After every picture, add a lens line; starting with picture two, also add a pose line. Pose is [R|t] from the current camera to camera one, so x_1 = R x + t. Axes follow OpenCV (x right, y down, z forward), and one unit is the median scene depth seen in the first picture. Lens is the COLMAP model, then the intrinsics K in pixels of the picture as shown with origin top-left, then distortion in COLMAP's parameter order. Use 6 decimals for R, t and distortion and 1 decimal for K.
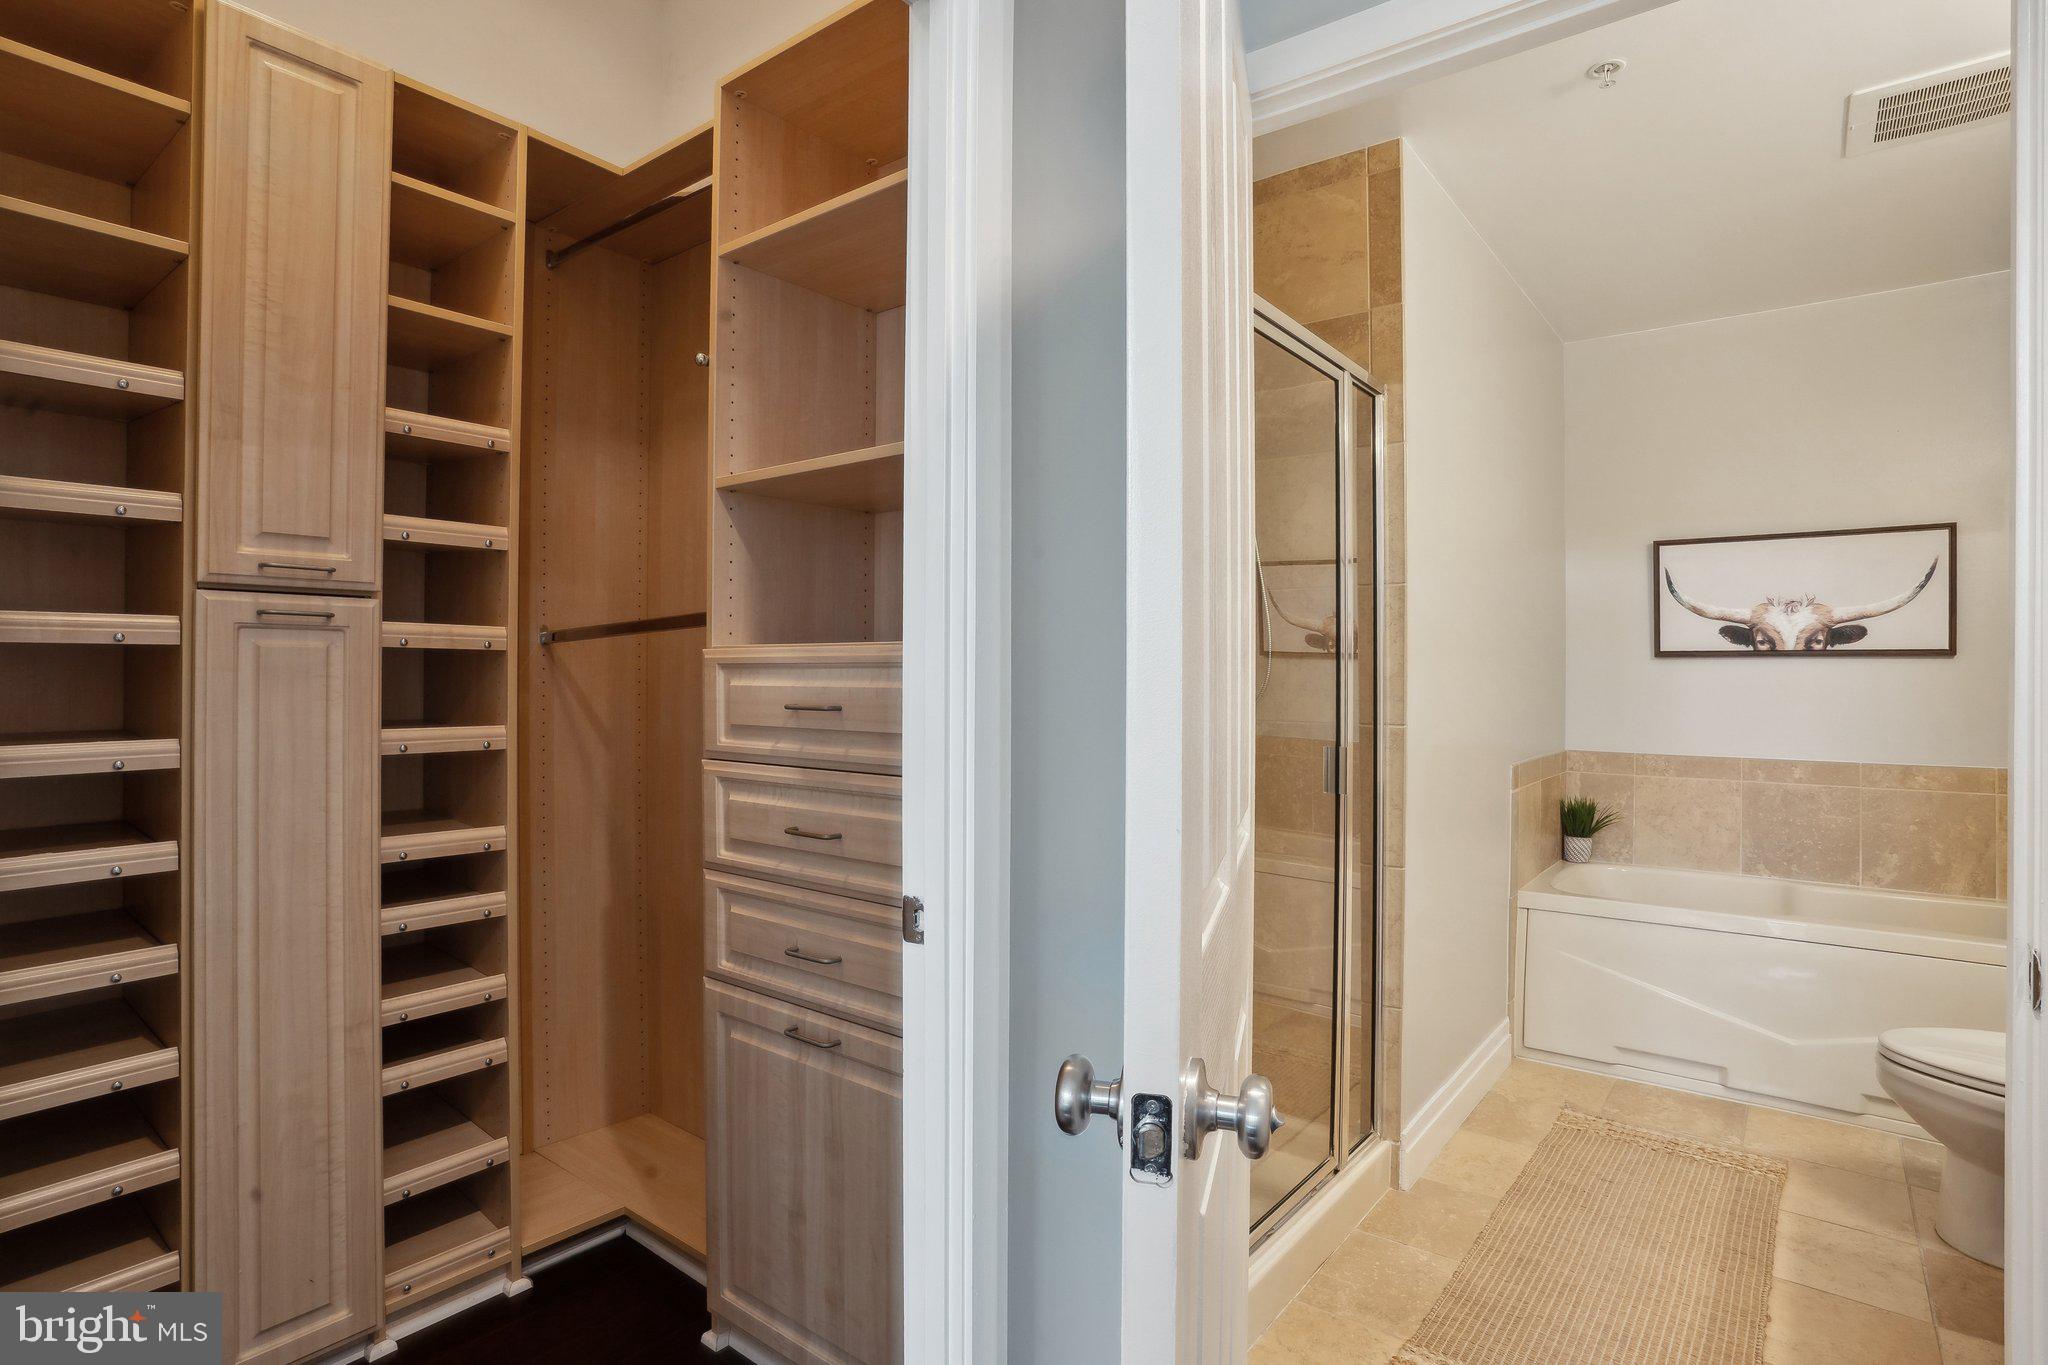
lens RADIAL K [[1003.3, 0, 1034.5], [0, 1003.3, 662.6], [0, 0, 1]] dist [-0.075901, 0.039014]
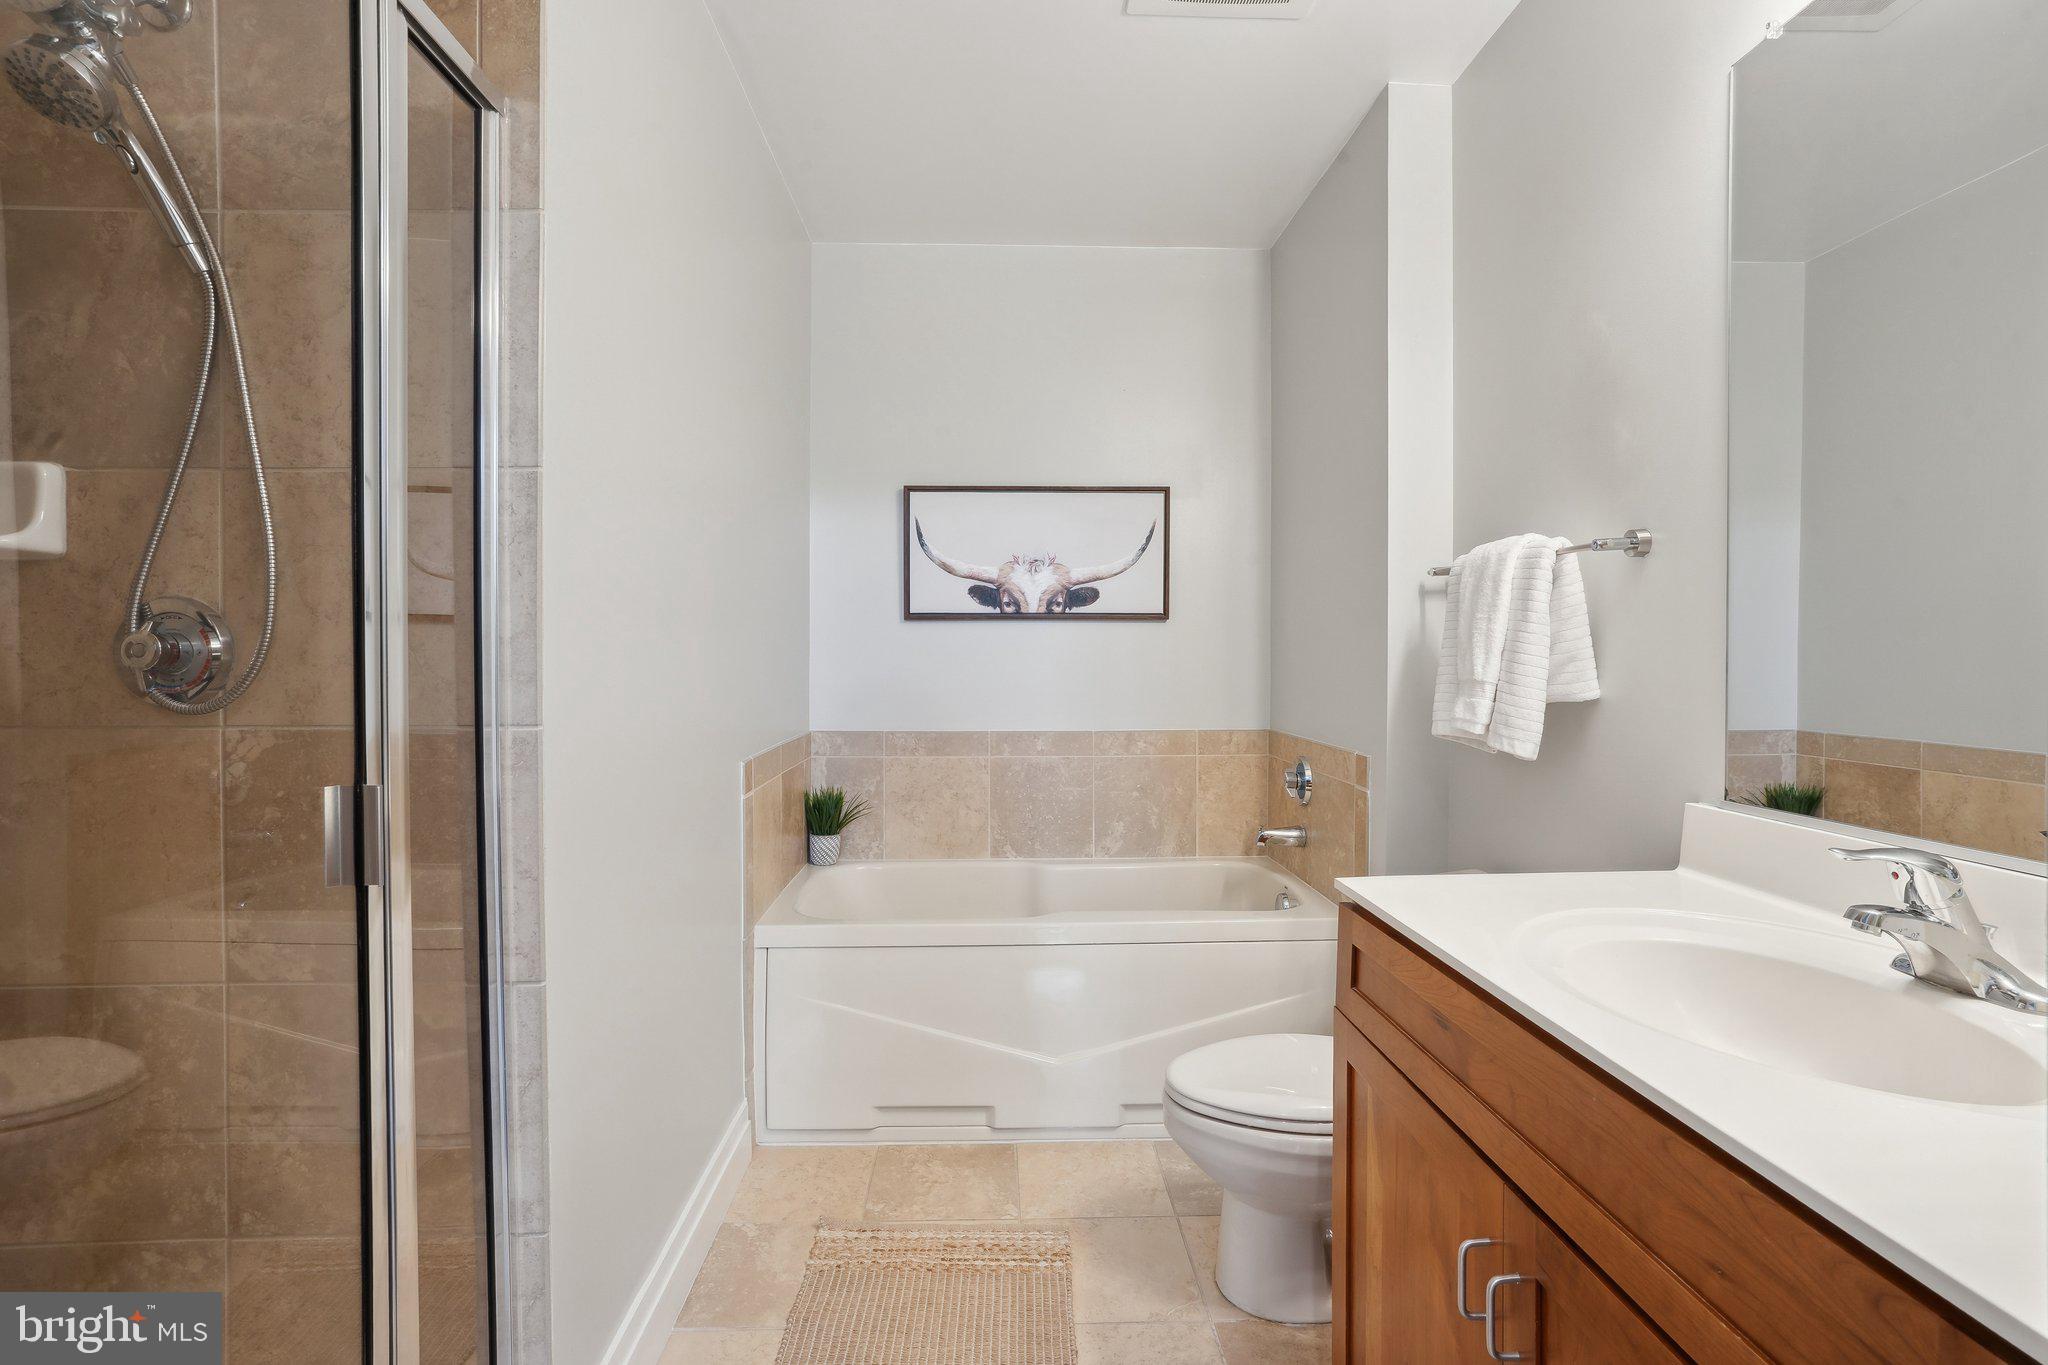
lens RADIAL K [[1003.3, 0, 1034.5], [0, 1003.3, 662.6], [0, 0, 1]] dist [-0.075901, 0.039014]
pose [[0.755078, -0.015684, 0.655448, 0.153736], [-0.003415, 0.999606, 0.027854, 0.008112], [-0.655627, -0.023270, 0.754727, 0.281721]]
